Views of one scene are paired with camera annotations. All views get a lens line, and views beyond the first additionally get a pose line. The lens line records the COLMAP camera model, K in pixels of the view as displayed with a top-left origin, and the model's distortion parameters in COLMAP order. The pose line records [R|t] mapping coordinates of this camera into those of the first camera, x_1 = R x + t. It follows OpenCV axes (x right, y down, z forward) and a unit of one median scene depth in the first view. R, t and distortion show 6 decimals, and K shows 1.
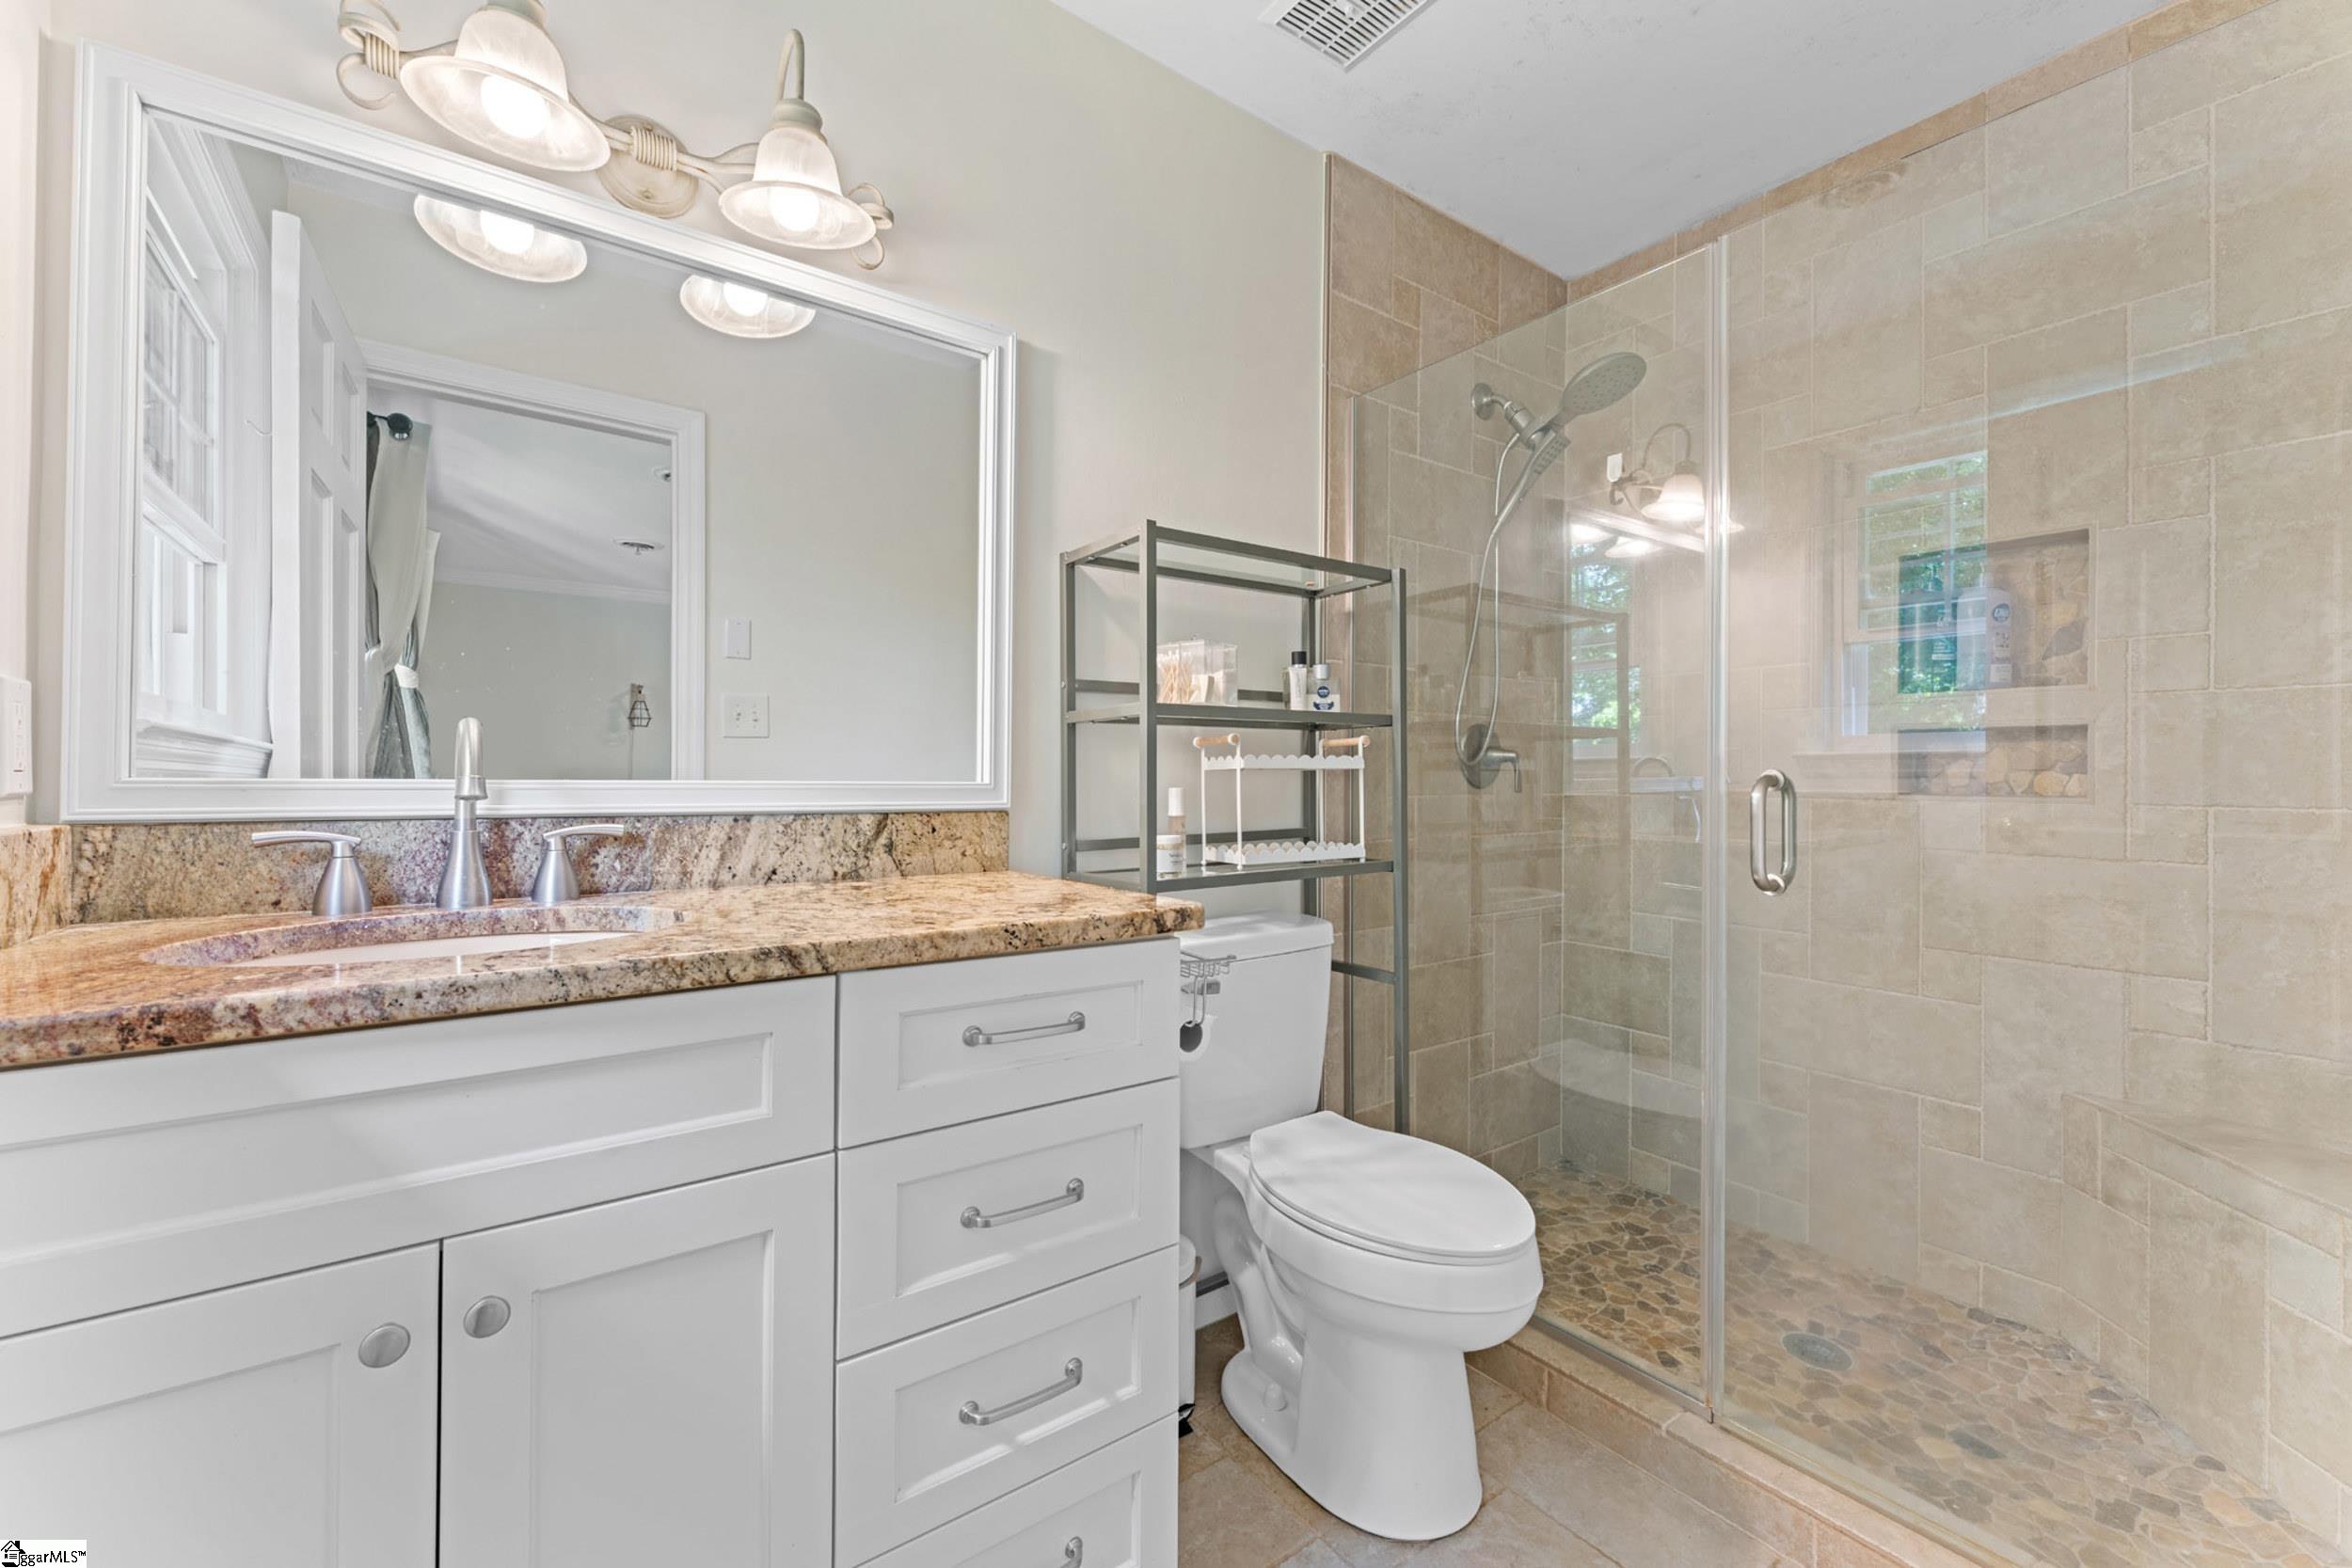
lens RADIAL K [[952.5, 0, 1177.5], [0, 952.5, 780.8], [0, 0, 1]] dist [0.000782, 0.000060]
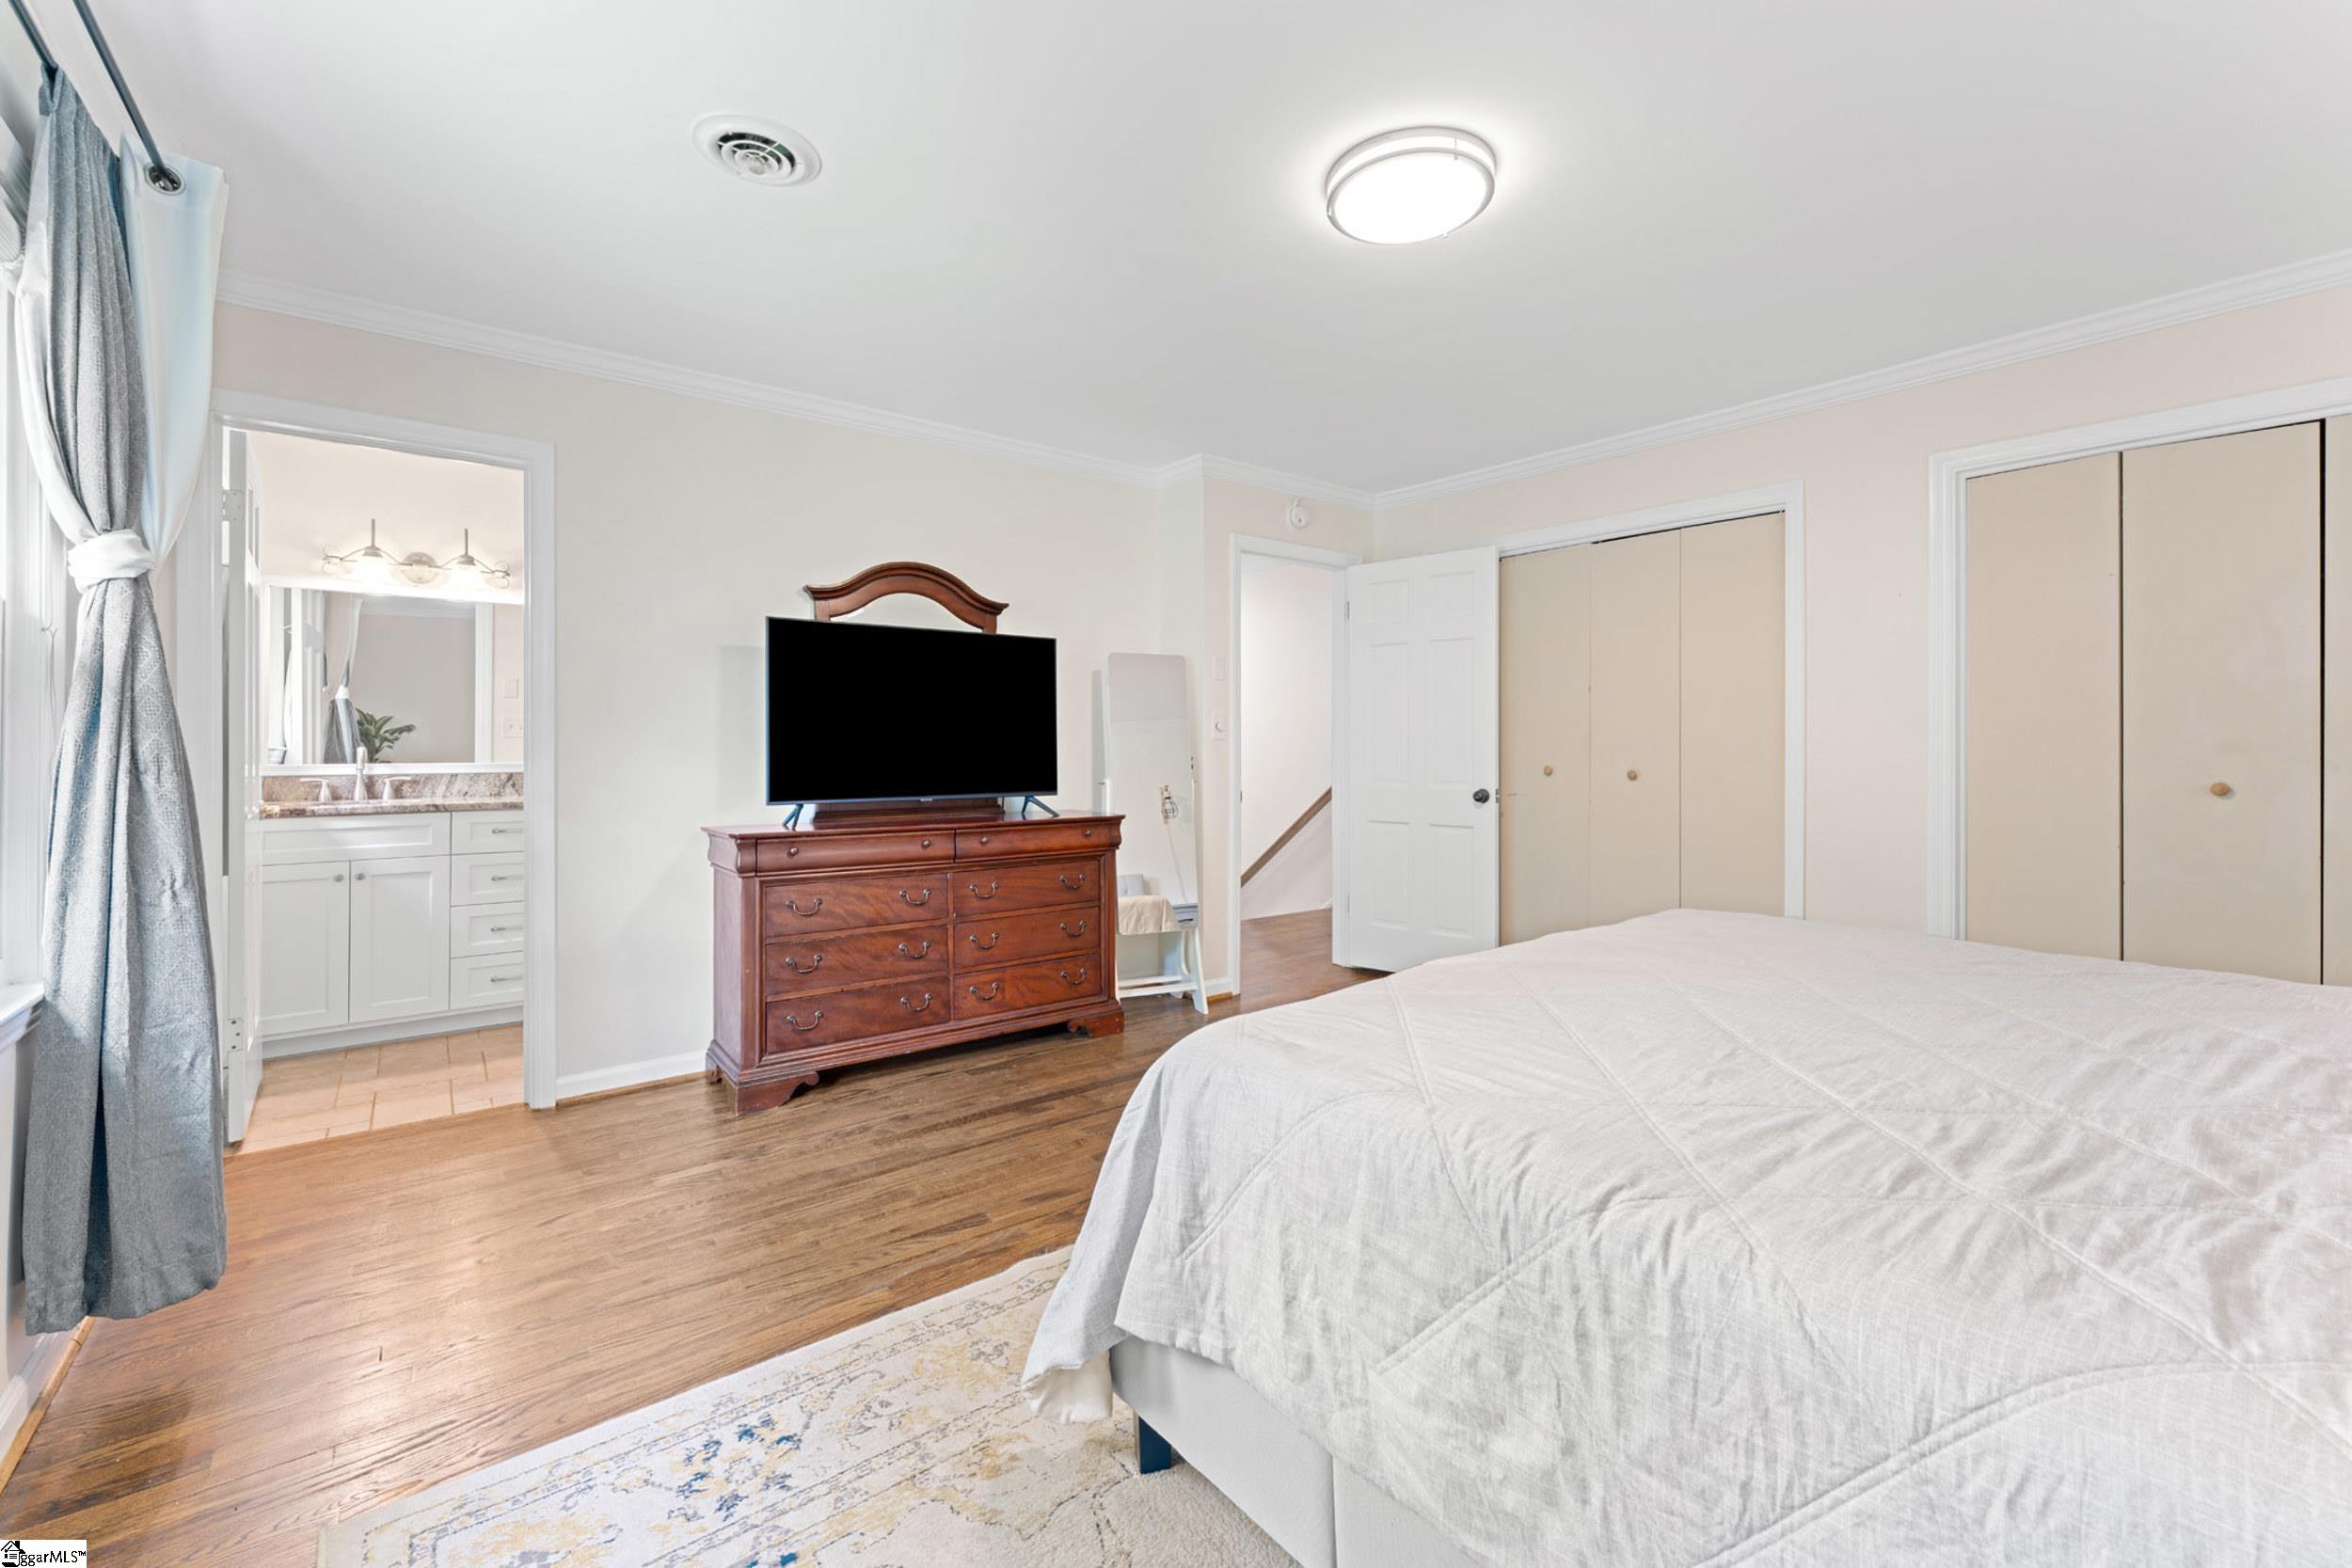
lens RADIAL K [[952.5, 0, 1161.8], [0, 952.5, 744.4], [0, 0, 1]] dist [0.000782, 0.000060]
pose [[0.999534, -0.003837, 0.030277, 2.081774], [0.003859, 0.999992, -0.000666, -0.060167], [-0.030274, 0.000783, 0.999541, -2.577734]]
